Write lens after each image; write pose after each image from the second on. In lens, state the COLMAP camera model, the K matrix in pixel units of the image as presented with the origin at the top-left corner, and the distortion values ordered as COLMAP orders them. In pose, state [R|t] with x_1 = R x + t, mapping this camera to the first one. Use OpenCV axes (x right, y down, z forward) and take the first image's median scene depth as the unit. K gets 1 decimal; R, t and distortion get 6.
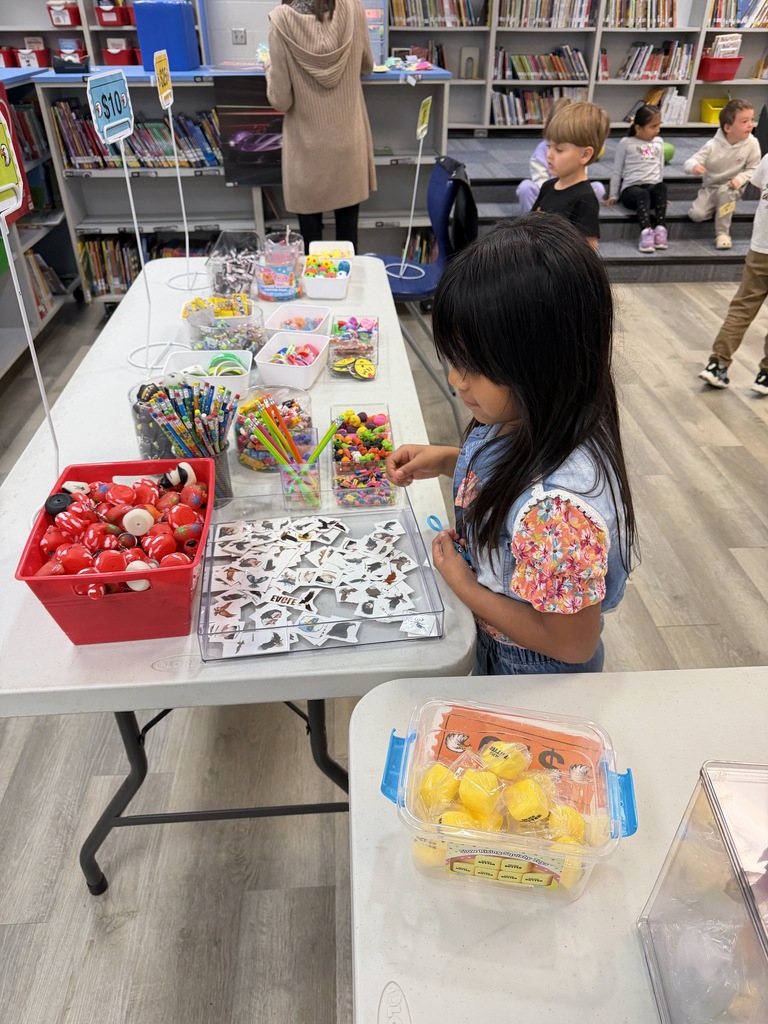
lens RADIAL K [[720.9, 0, 376.6], [0, 720.9, 502.0], [0, 0, 1]] dist [0.018956, -0.023927]
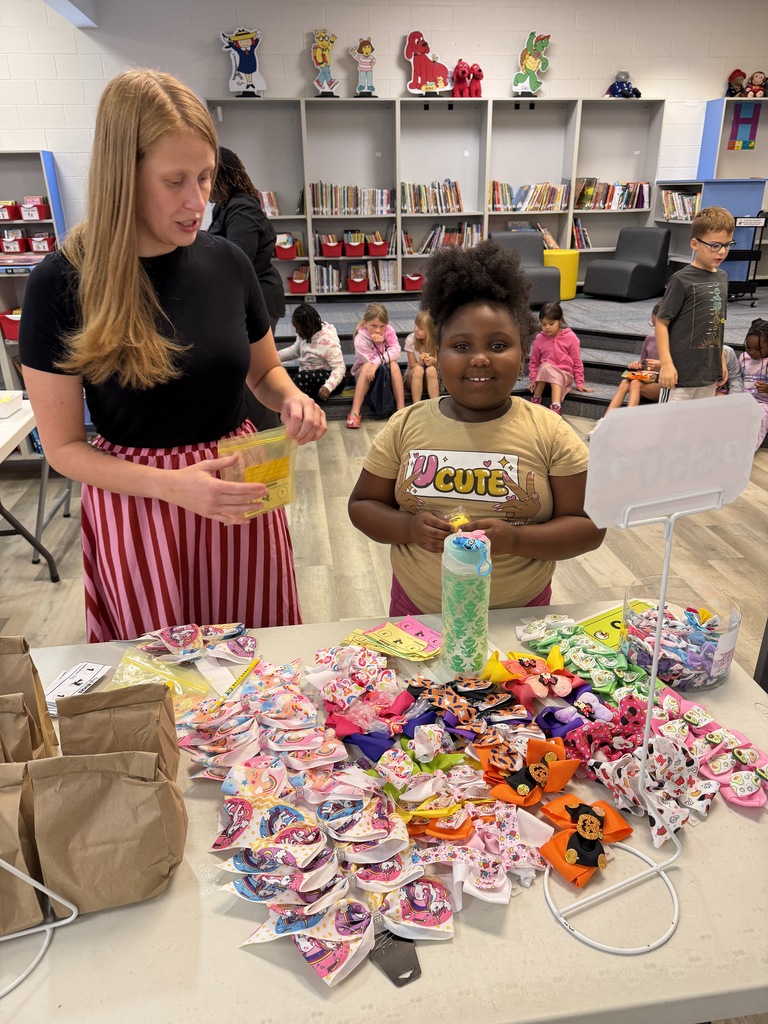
lens RADIAL K [[720.9, 0, 390.3], [0, 720.9, 518.4], [0, 0, 1]] dist [0.018956, -0.023927]
pose [[0.996975, -0.046306, 0.062421, 0.195755], [0.056462, 0.983431, -0.172268, 0.043731], [-0.053409, 0.175271, 0.983070, -0.085013]]
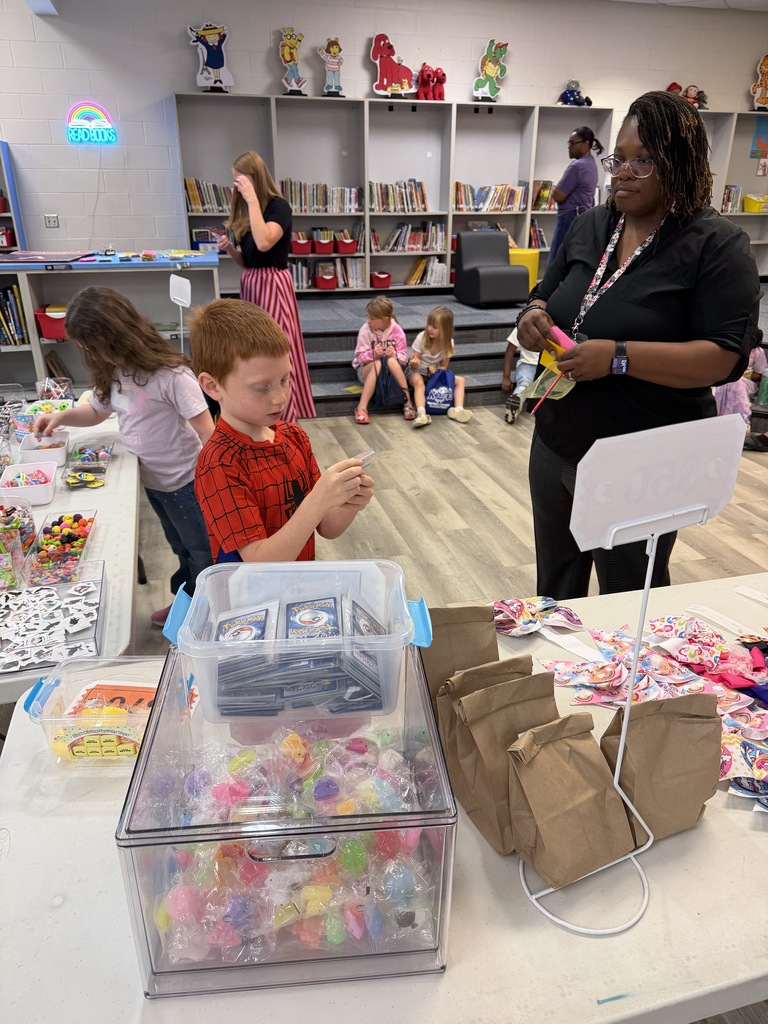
lens RADIAL K [[720.9, 0, 381.9], [0, 720.9, 514.2], [0, 0, 1]] dist [0.018956, -0.023927]
pose [[0.978517, -0.084038, 0.188260, 0.061463], [0.115431, 0.979926, -0.162543, 0.040279], [-0.170822, 0.180782, 0.968575, -0.087339]]
